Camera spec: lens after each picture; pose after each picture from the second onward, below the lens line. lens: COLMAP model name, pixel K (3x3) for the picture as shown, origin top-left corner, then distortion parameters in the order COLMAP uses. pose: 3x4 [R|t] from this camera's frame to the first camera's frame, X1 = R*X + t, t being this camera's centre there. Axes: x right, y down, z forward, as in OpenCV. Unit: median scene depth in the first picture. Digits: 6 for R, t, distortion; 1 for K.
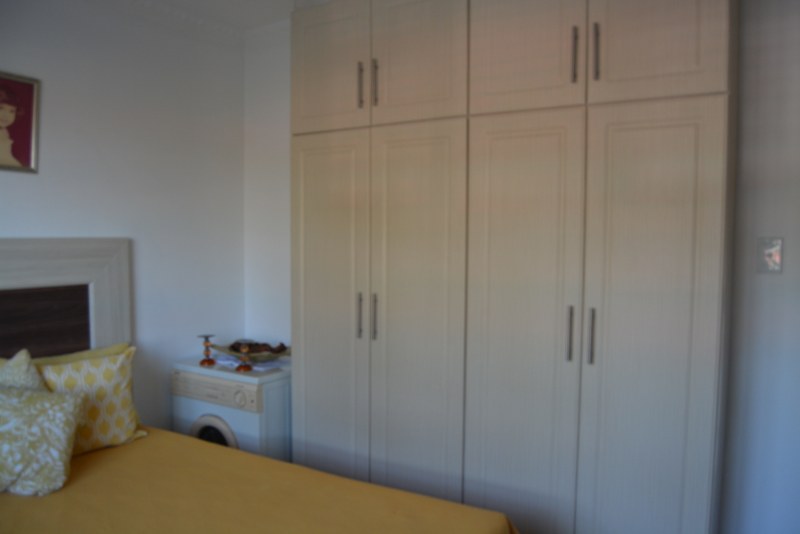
lens RADIAL K [[639.7, 0, 399.7], [0, 639.7, 277.5], [0, 0, 1]] dist [-0.081562, 0.016052]
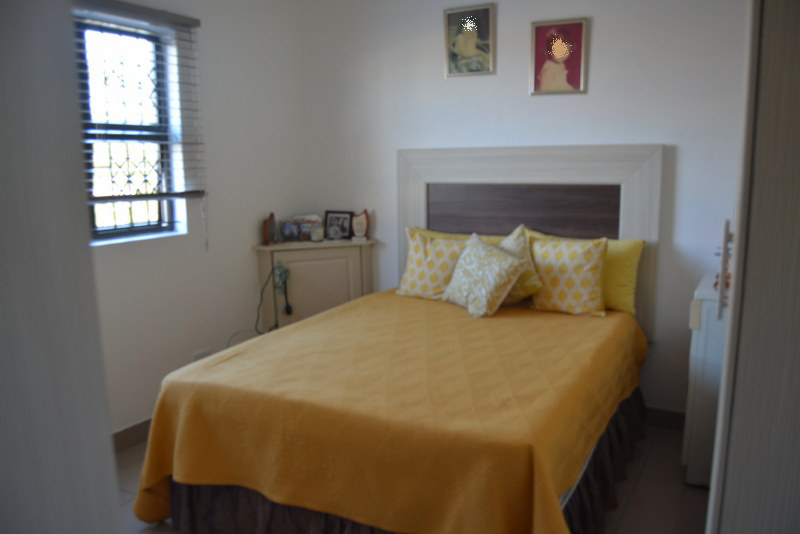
lens RADIAL K [[639.7, 0, 399.7], [0, 639.7, 277.5], [0, 0, 1]] dist [-0.081562, 0.016052]
pose [[0.049524, 0.164070, -0.985205, 0.750218], [-0.055174, 0.985358, 0.161323, 0.014974], [0.997248, 0.046368, 0.057851, 0.587578]]
